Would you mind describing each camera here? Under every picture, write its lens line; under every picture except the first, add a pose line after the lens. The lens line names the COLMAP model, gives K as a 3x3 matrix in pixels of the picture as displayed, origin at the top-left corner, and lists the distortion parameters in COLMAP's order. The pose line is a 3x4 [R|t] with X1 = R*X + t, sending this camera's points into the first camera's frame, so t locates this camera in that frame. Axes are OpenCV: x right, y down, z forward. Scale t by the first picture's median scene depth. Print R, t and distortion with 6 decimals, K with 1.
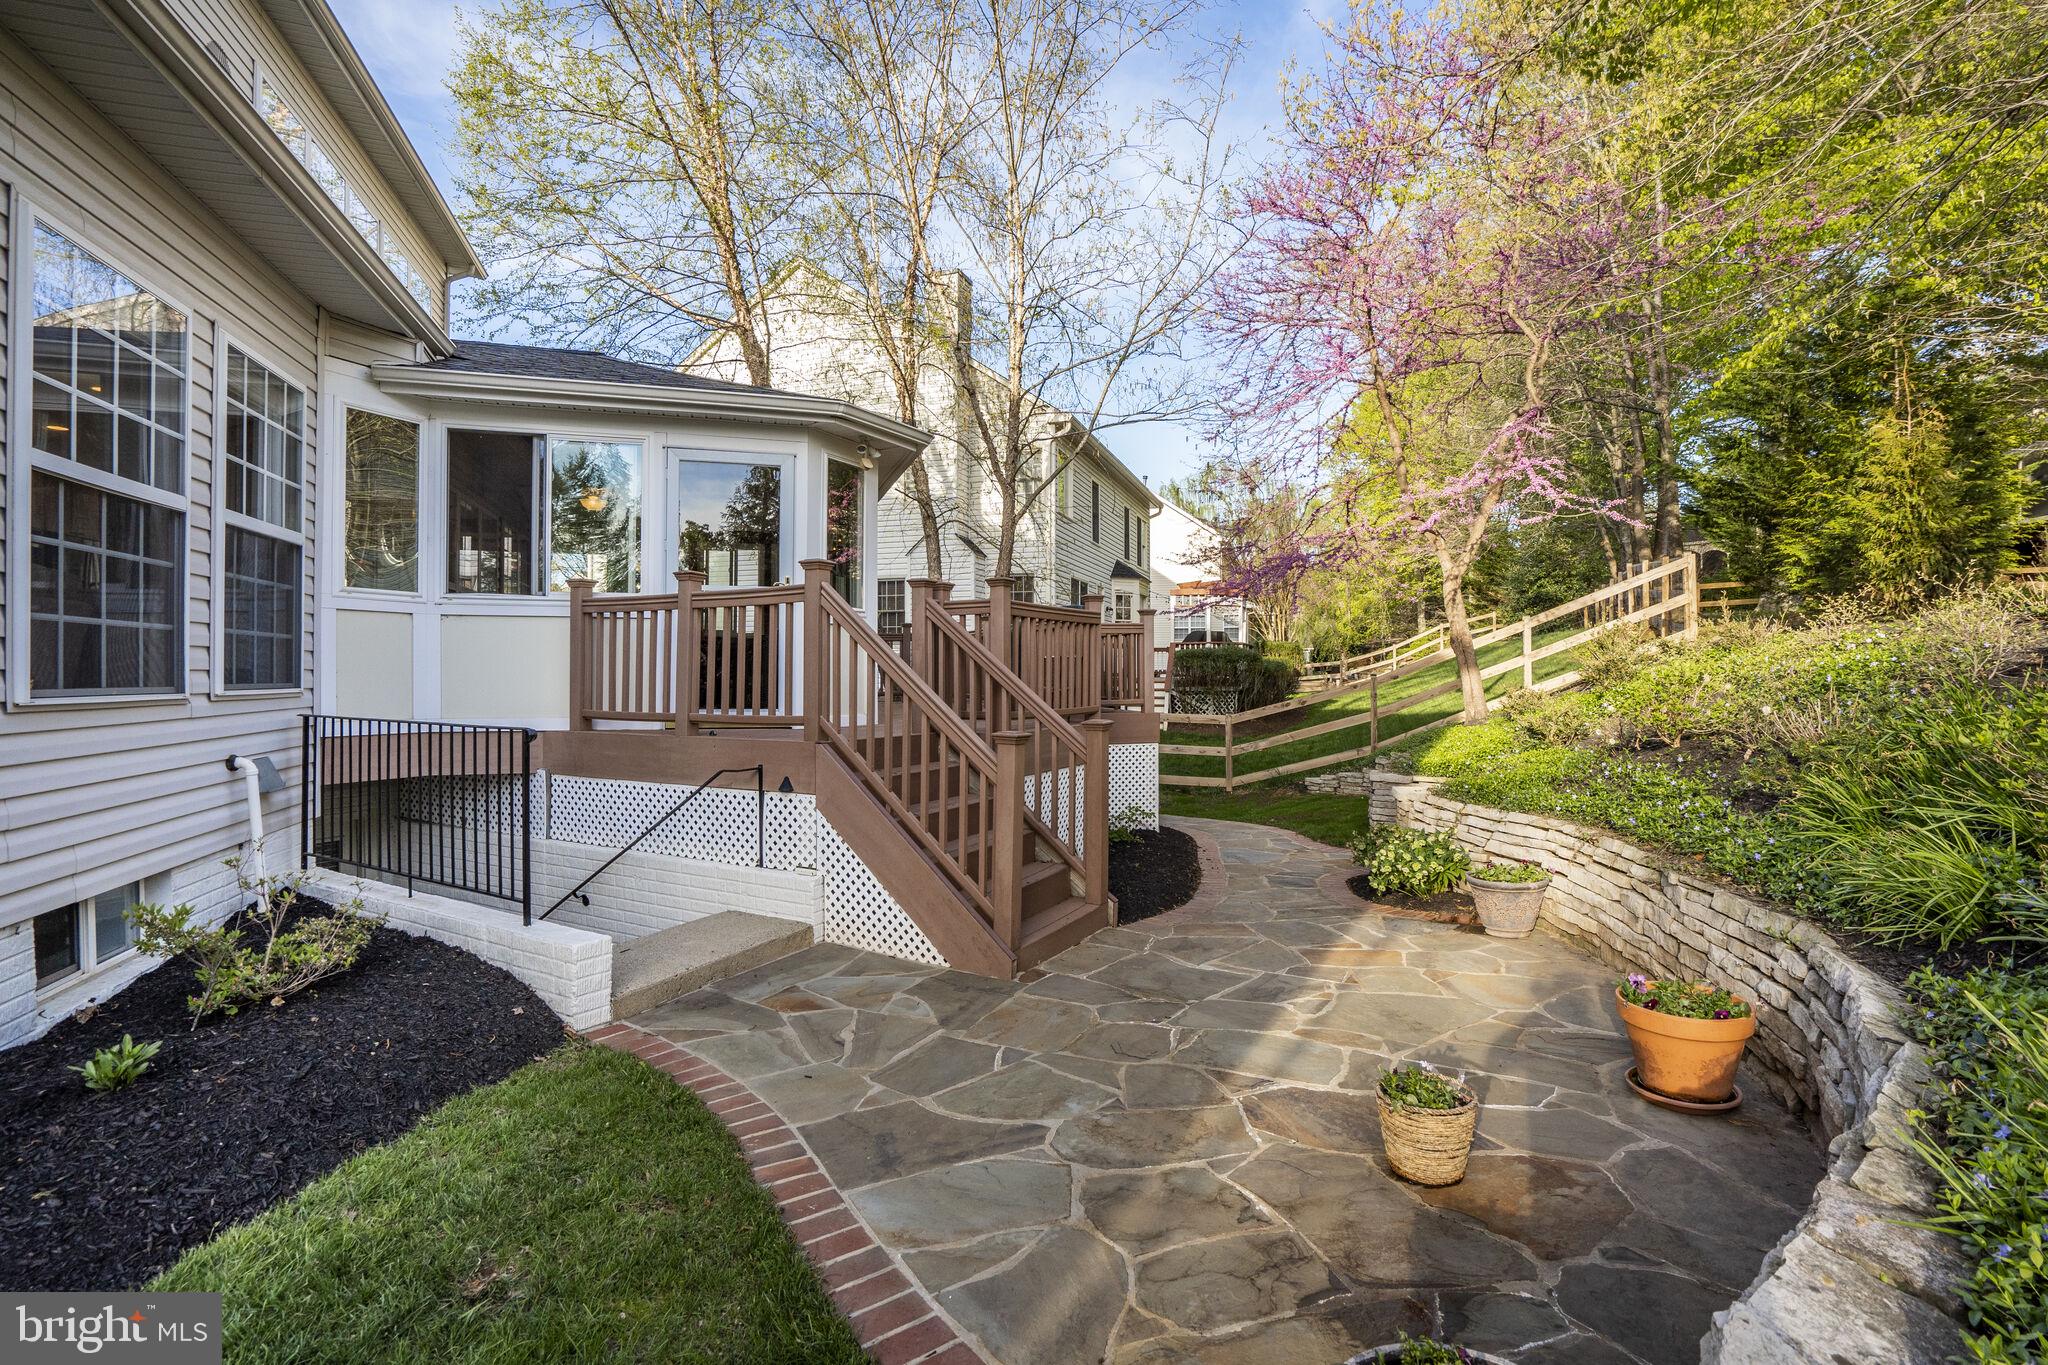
lens RADIAL K [[1288.8, 0, 1024.0], [0, 1288.8, 682.5], [0, 0, 1]] dist [-0.103556, 0.112593]
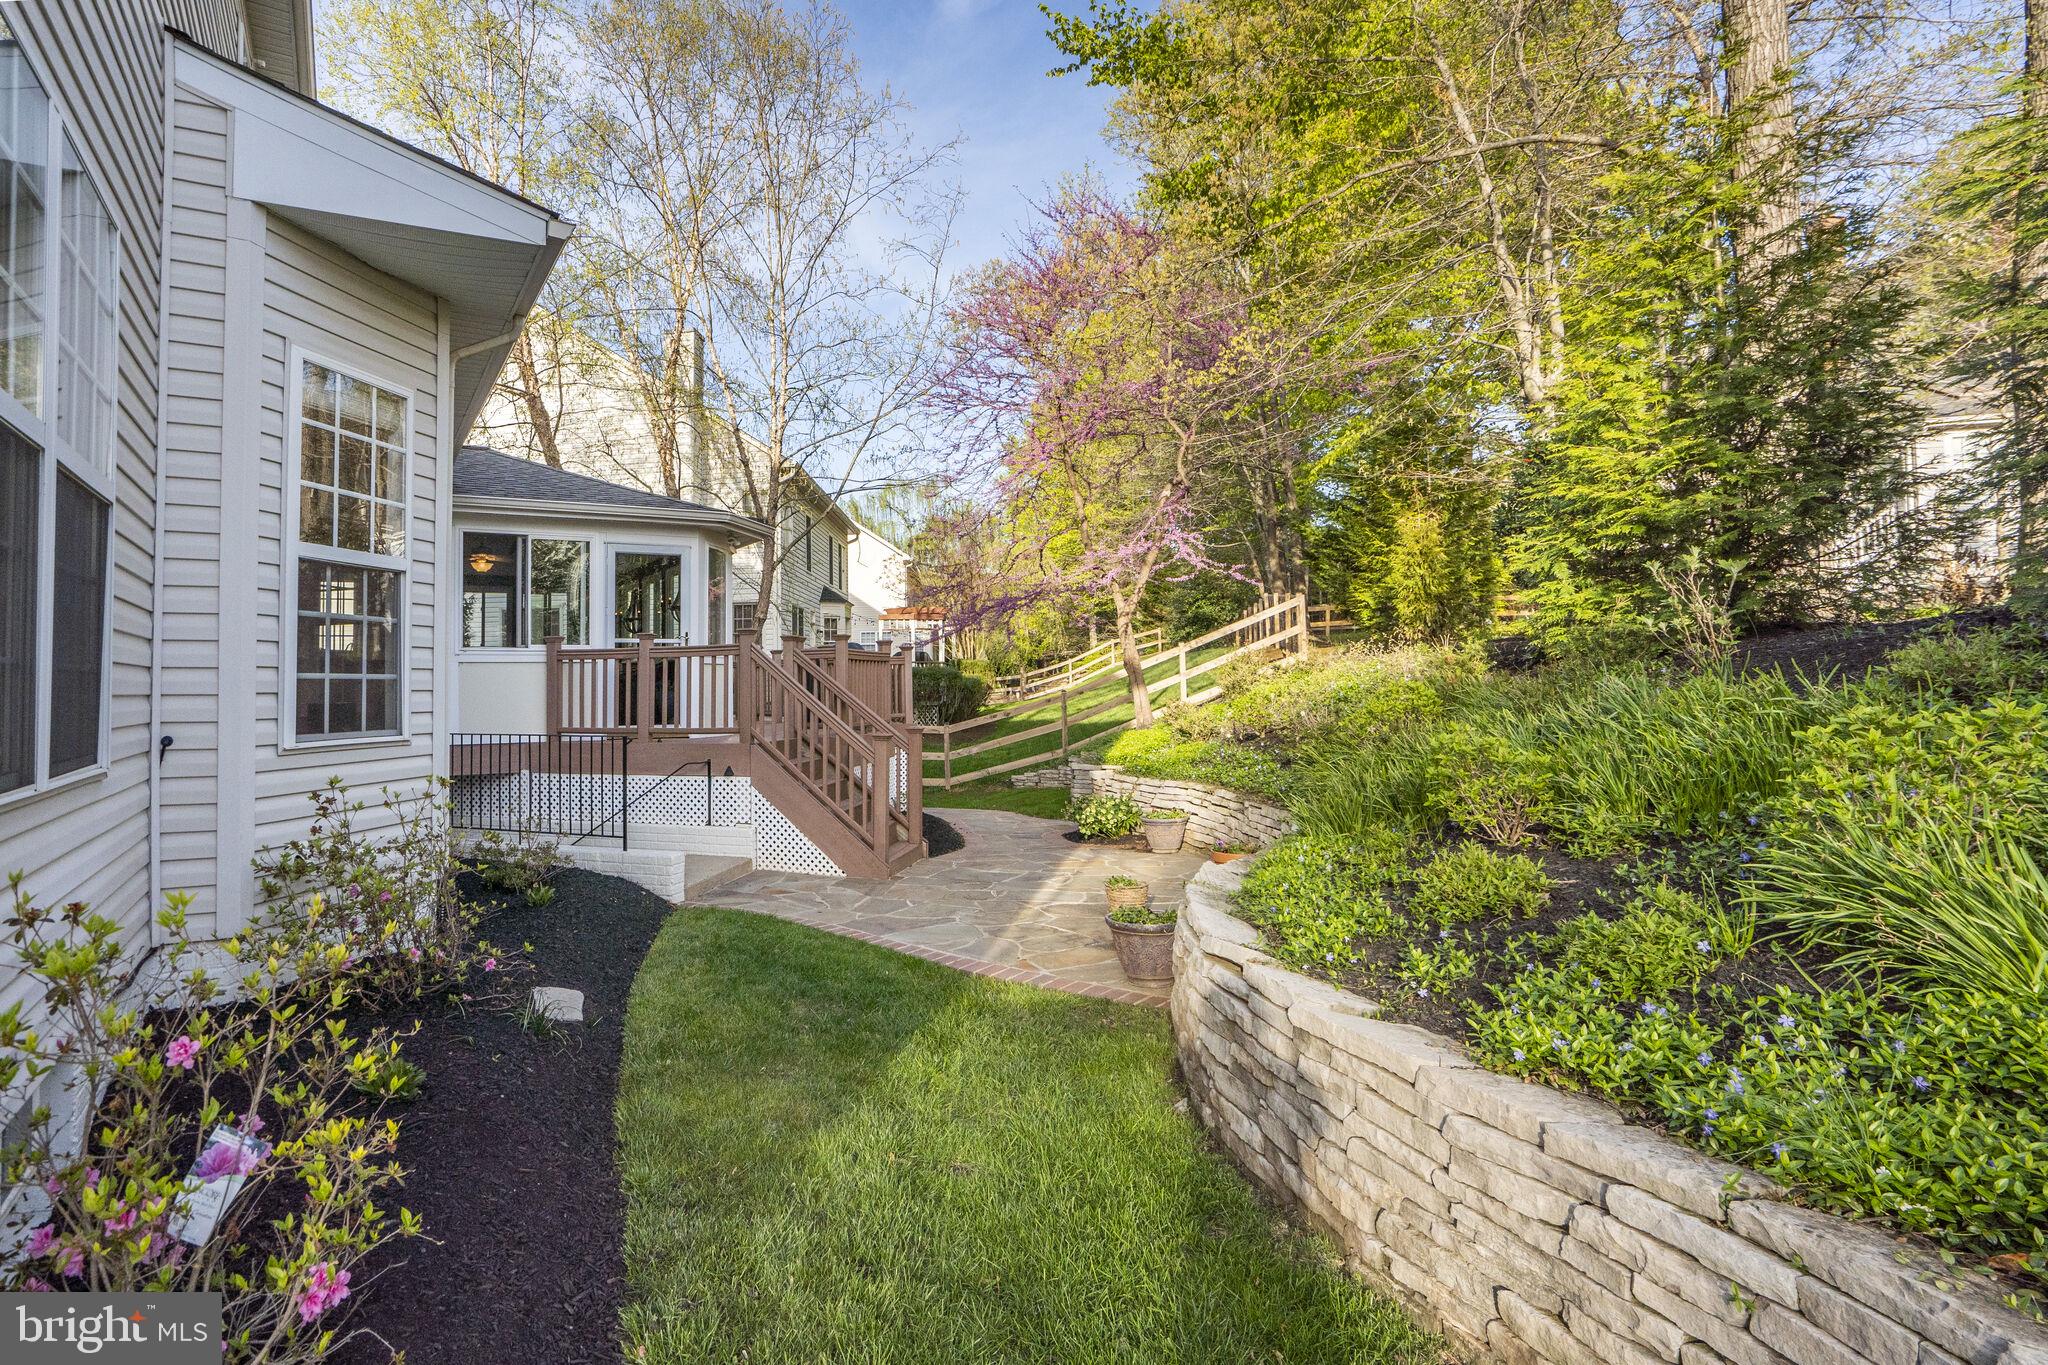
lens RADIAL K [[1302.7, 0, 1020.5], [0, 1302.7, 632.2], [0, 0, 1]] dist [-0.000109, -0.000183]
pose [[0.969774, -0.001589, 0.243999, -0.083472], [0.013658, 0.998764, -0.047780, -0.003631], [-0.243622, 0.049668, 0.968598, -0.237210]]
